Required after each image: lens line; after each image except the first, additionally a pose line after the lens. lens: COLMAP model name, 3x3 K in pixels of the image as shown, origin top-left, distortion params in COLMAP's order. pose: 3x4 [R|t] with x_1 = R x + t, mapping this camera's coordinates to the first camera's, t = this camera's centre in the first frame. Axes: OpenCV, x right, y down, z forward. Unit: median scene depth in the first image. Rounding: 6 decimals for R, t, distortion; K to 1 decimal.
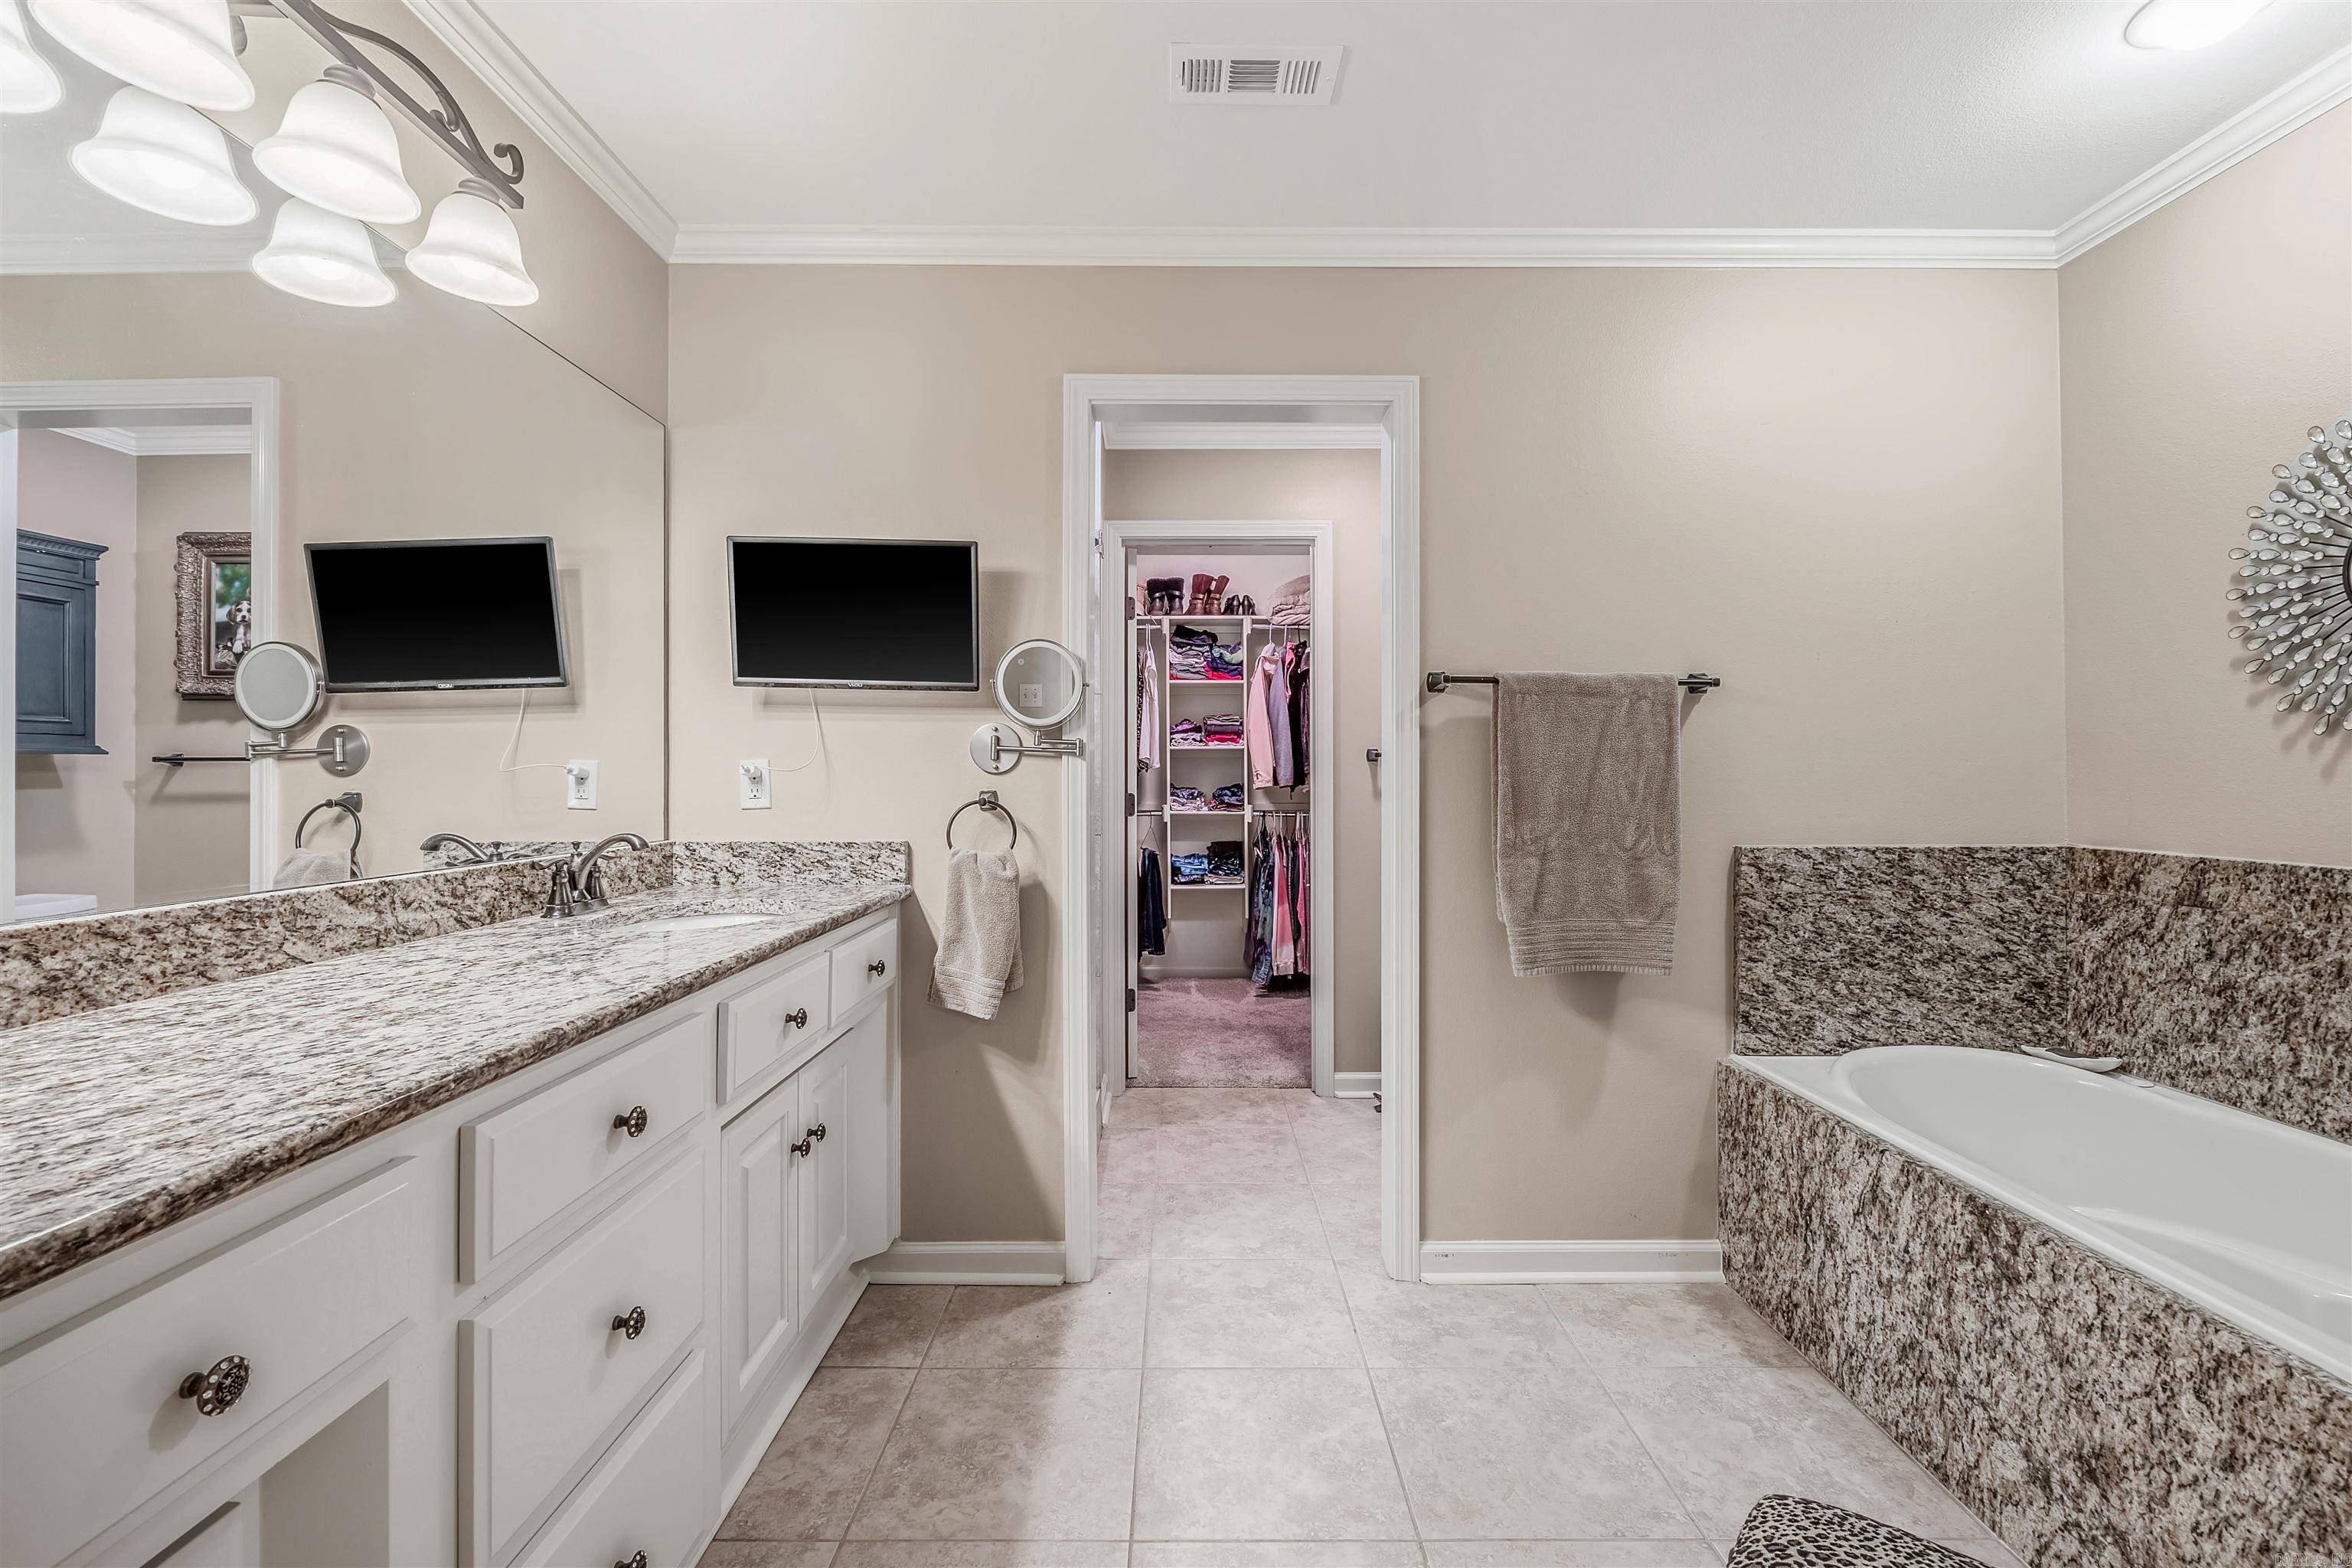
lens RADIAL K [[1017.9, 0, 1174.5], [0, 1017.9, 767.1], [0, 0, 1]] dist [-0.005418, -0.000112]
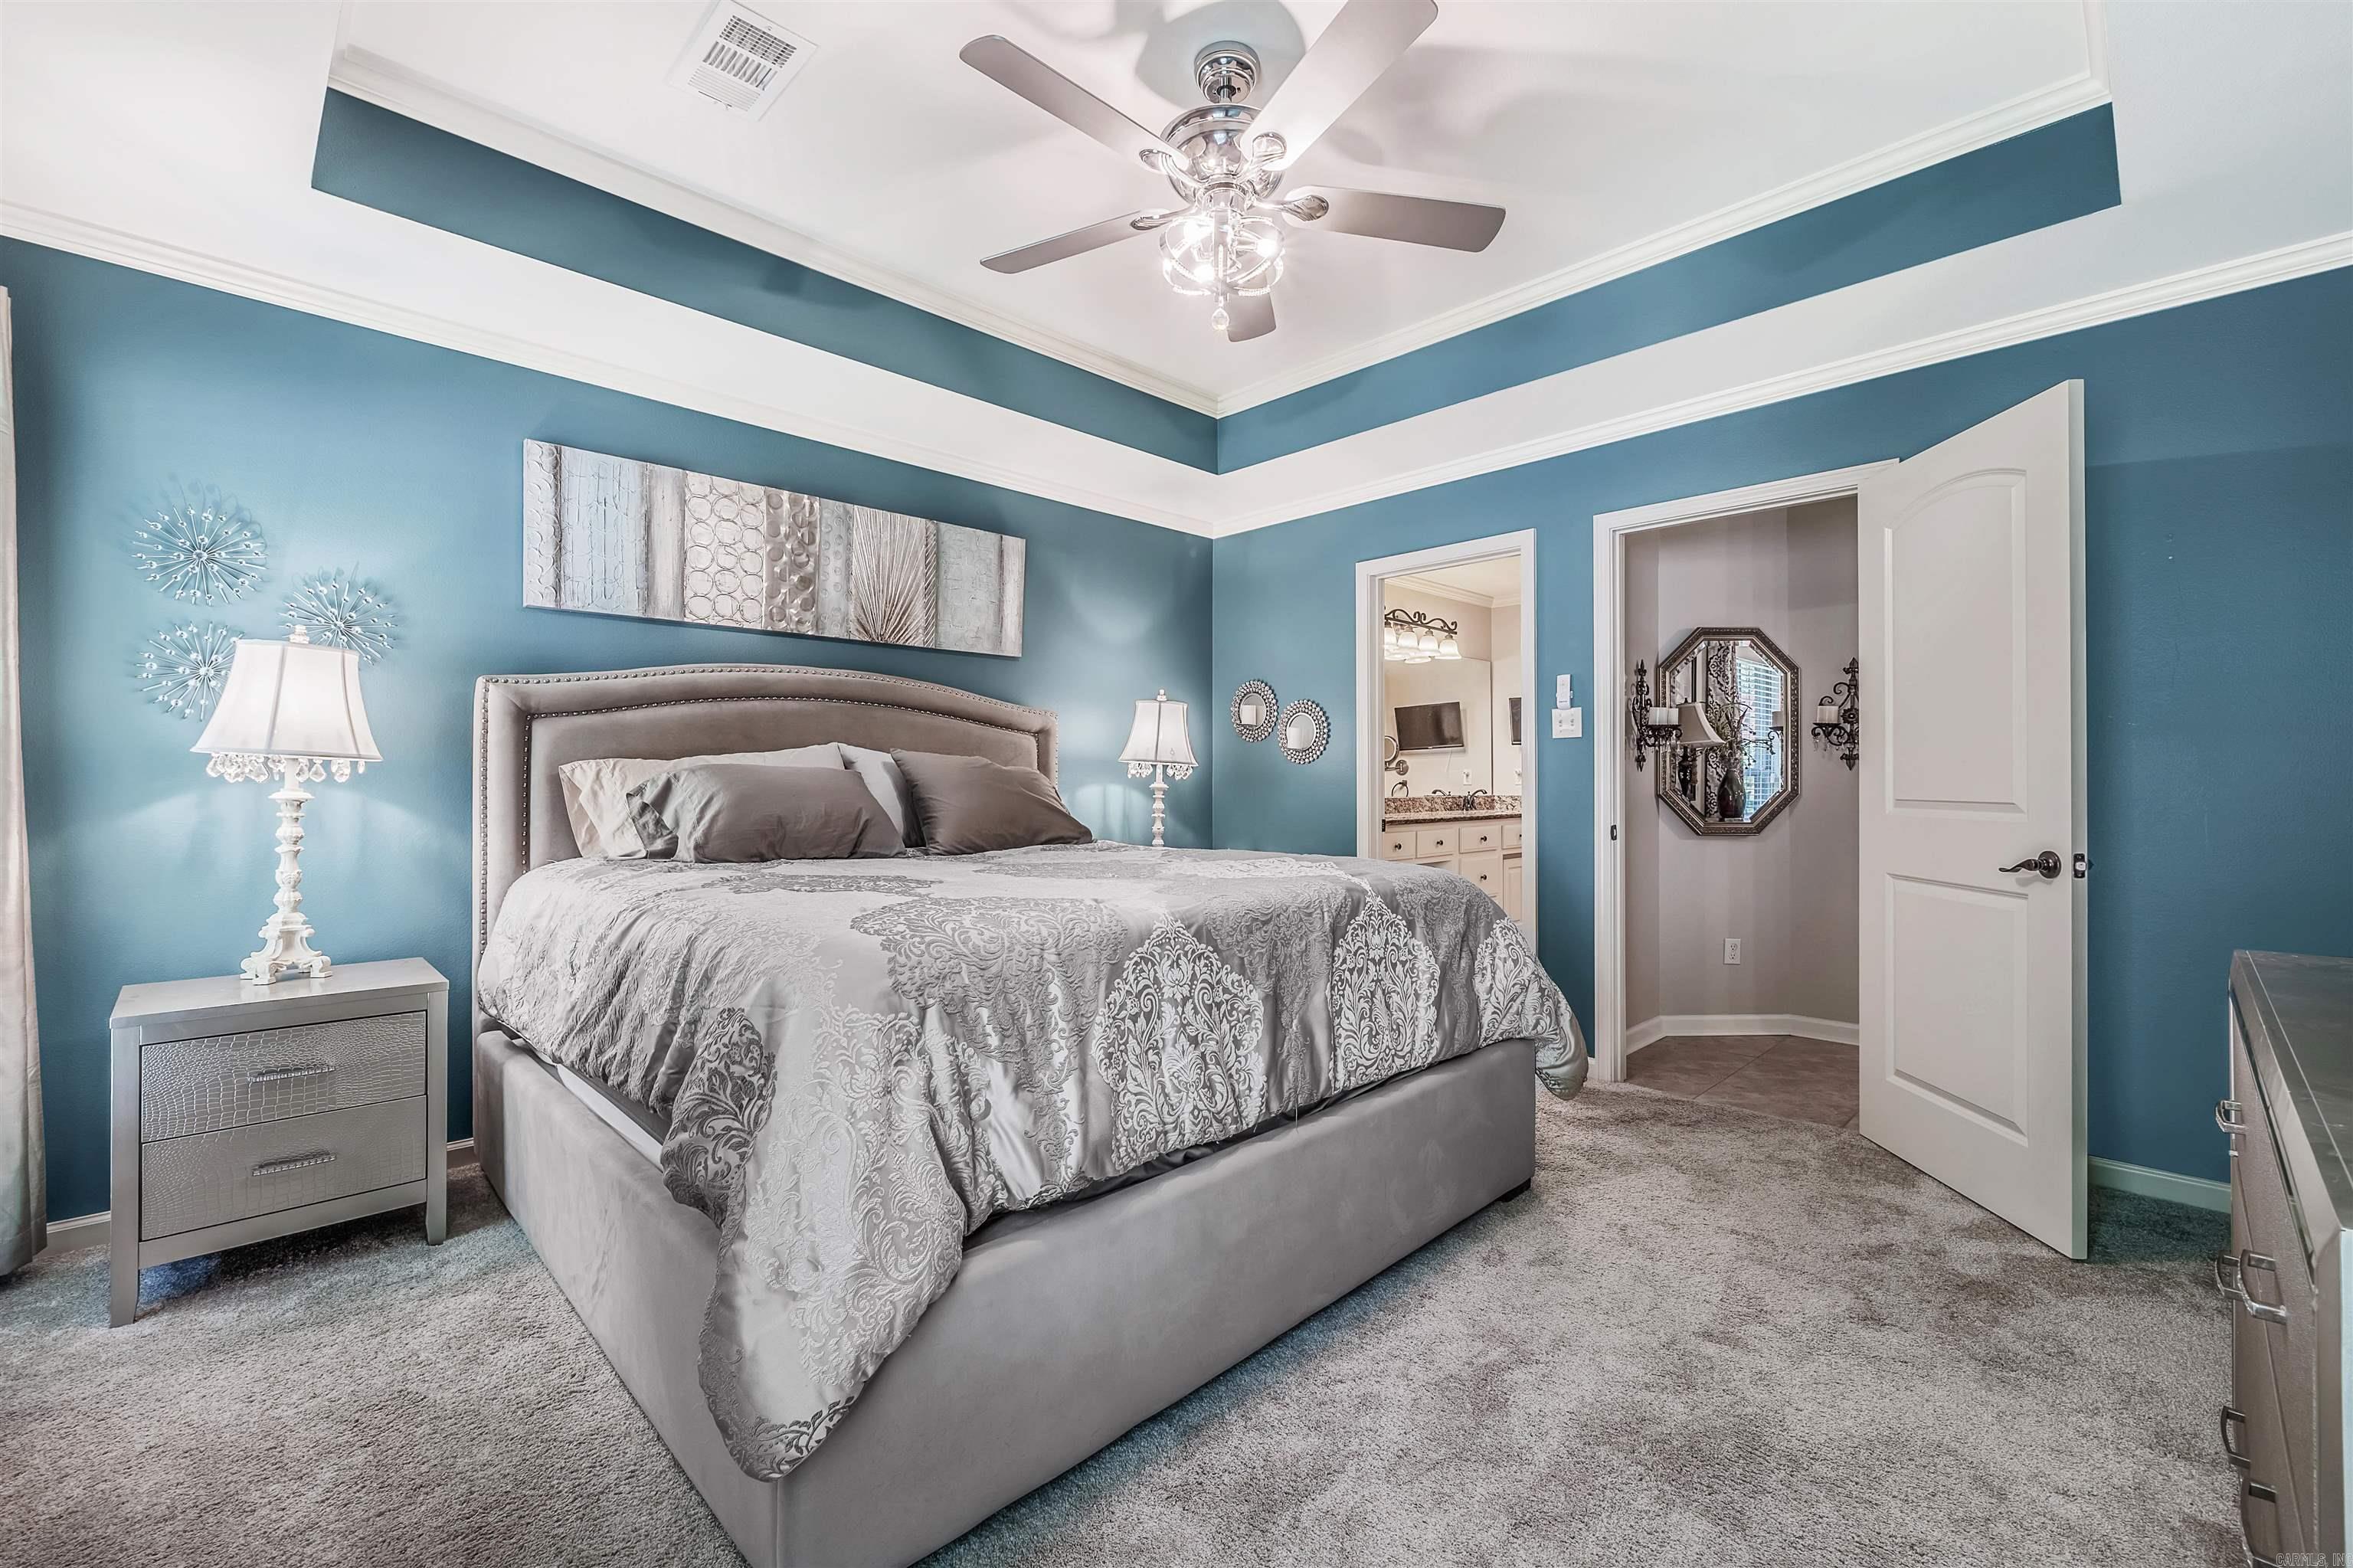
lens RADIAL K [[1018.4, 0, 1183.0], [0, 1018.4, 779.4], [0, 0, 1]] dist [-0.005418, -0.000112]
pose [[0.715583, -0.000338, -0.698528, 0.402449], [-0.001383, 0.999997, -0.001901, 0.010304], [0.698526, 0.002326, 0.715581, -0.763641]]
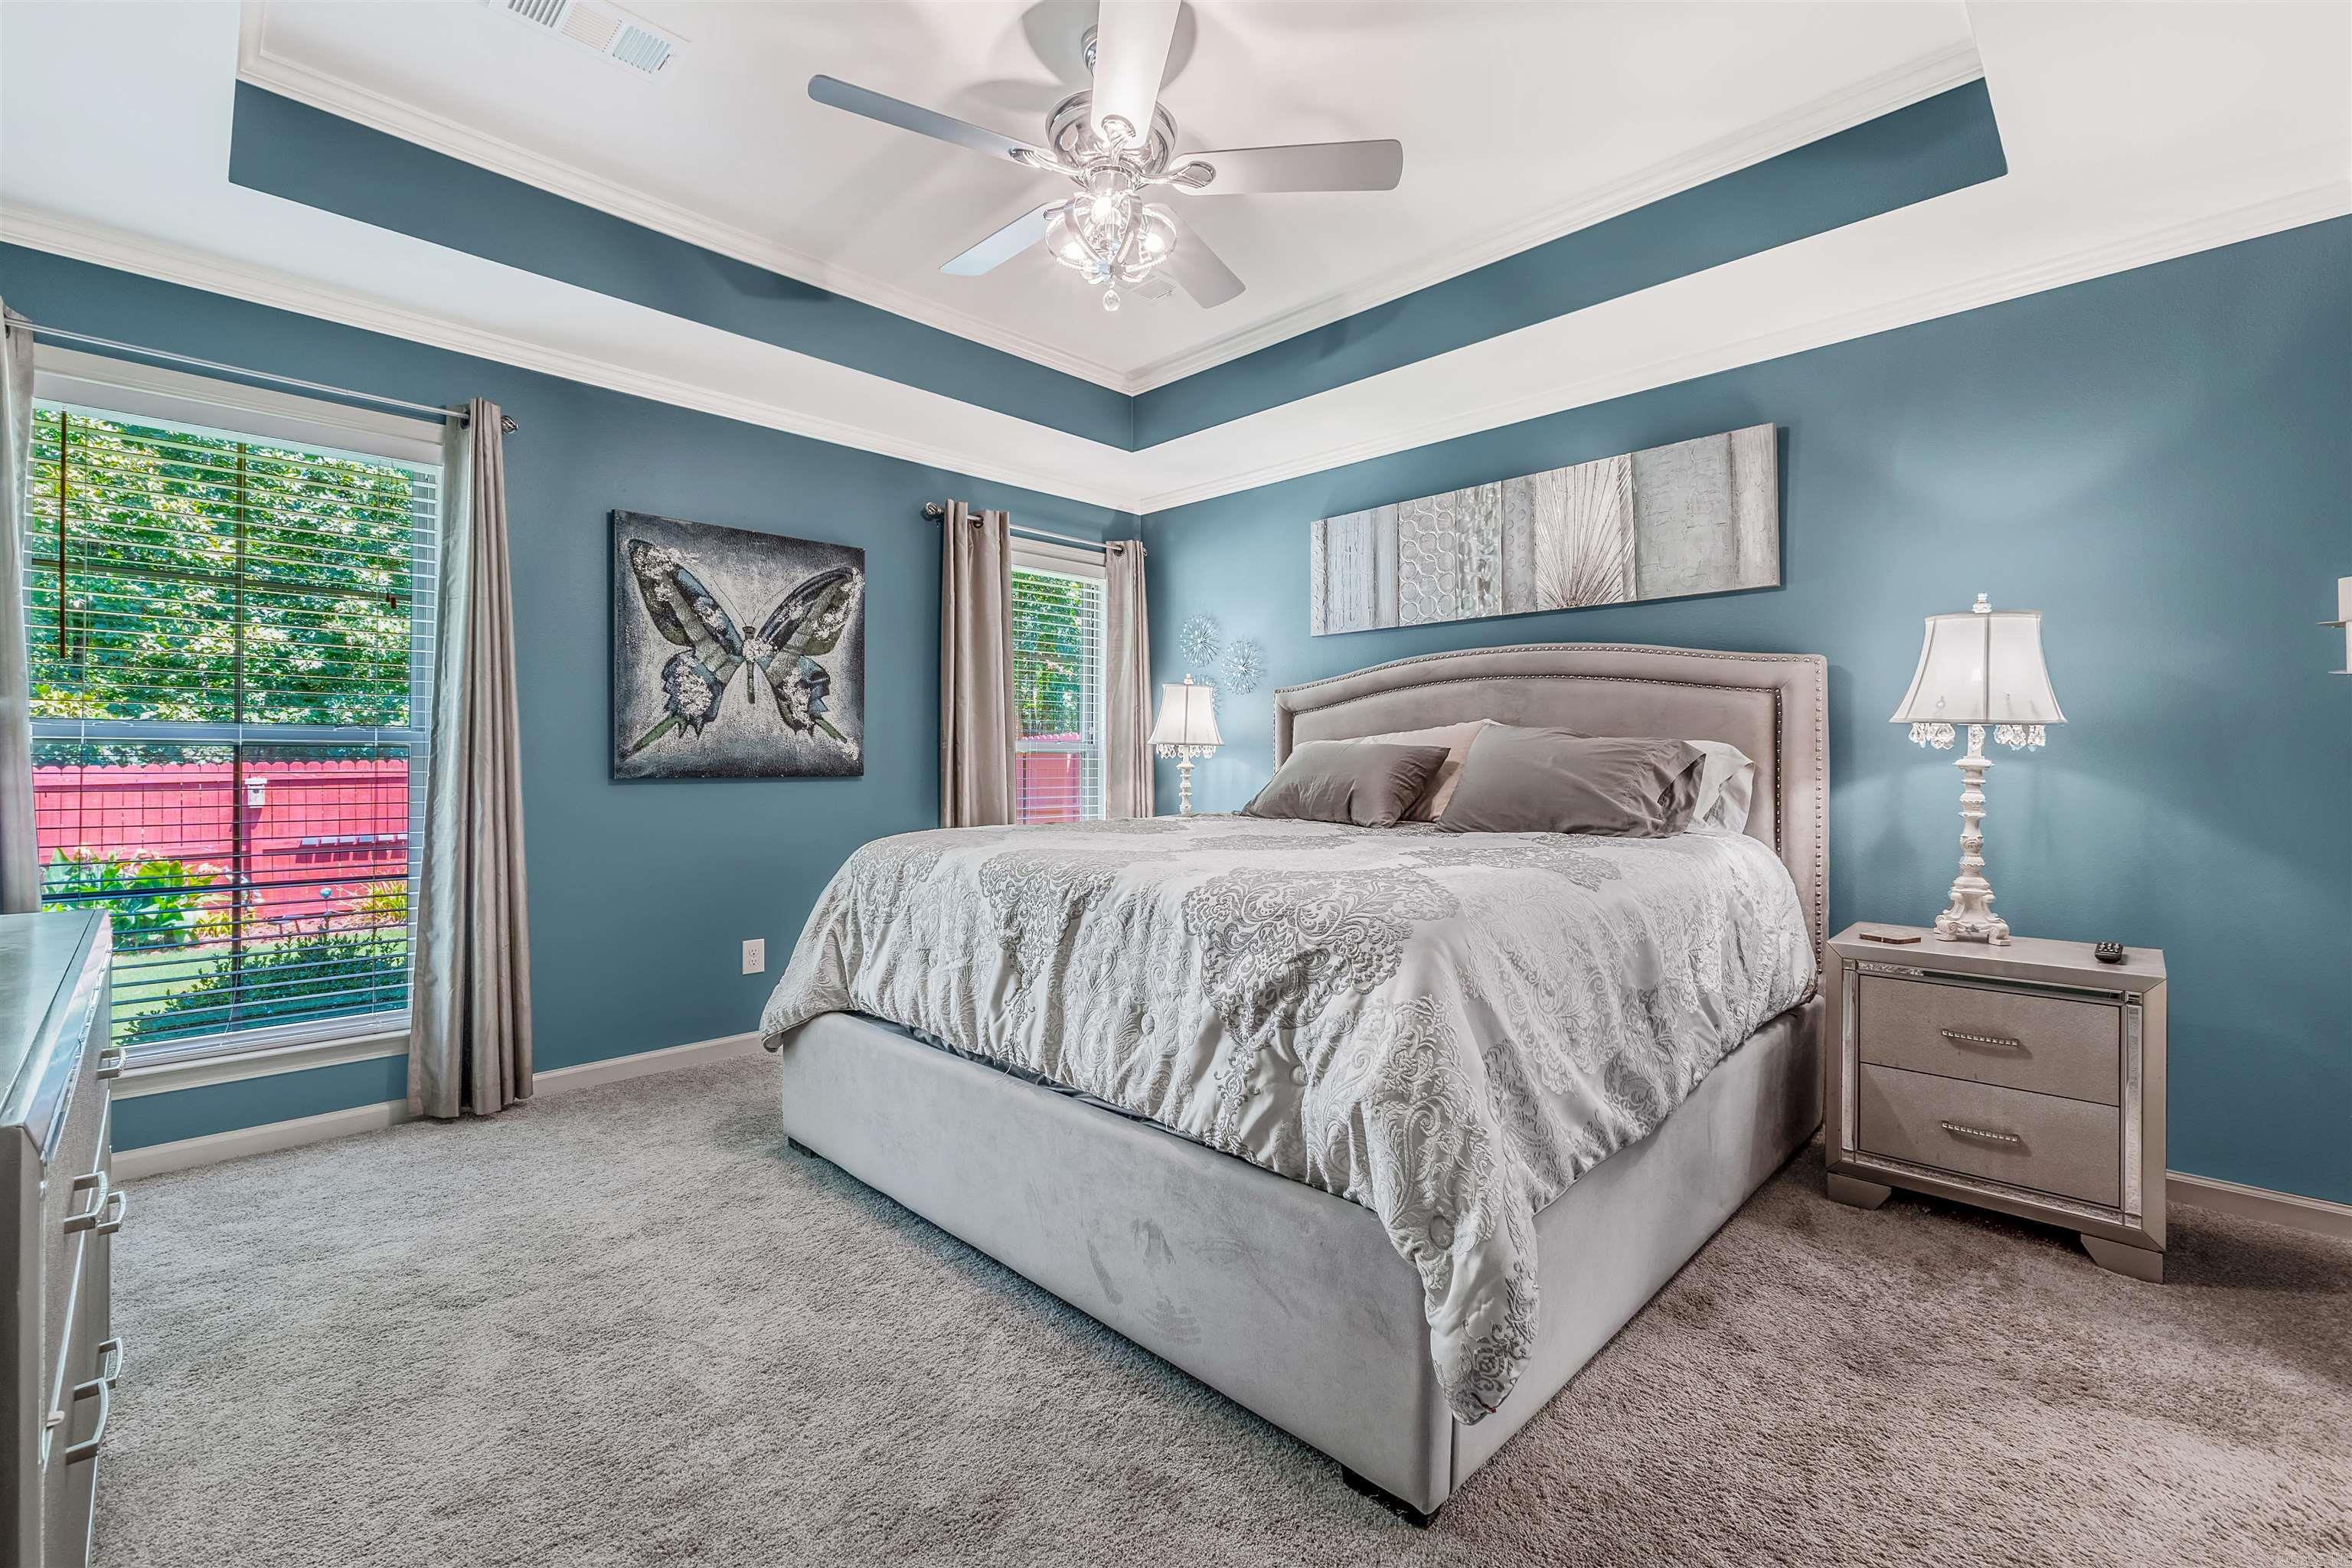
lens RADIAL K [[1017.9, 0, 1181.8], [0, 1017.9, 766.0], [0, 0, 1]] dist [-0.005418, -0.000112]
pose [[-0.702132, 0.010915, -0.711964, 0.407057], [0.005623, 0.999936, 0.009784, 0.009170], [0.712025, 0.002866, -0.702148, -0.158950]]
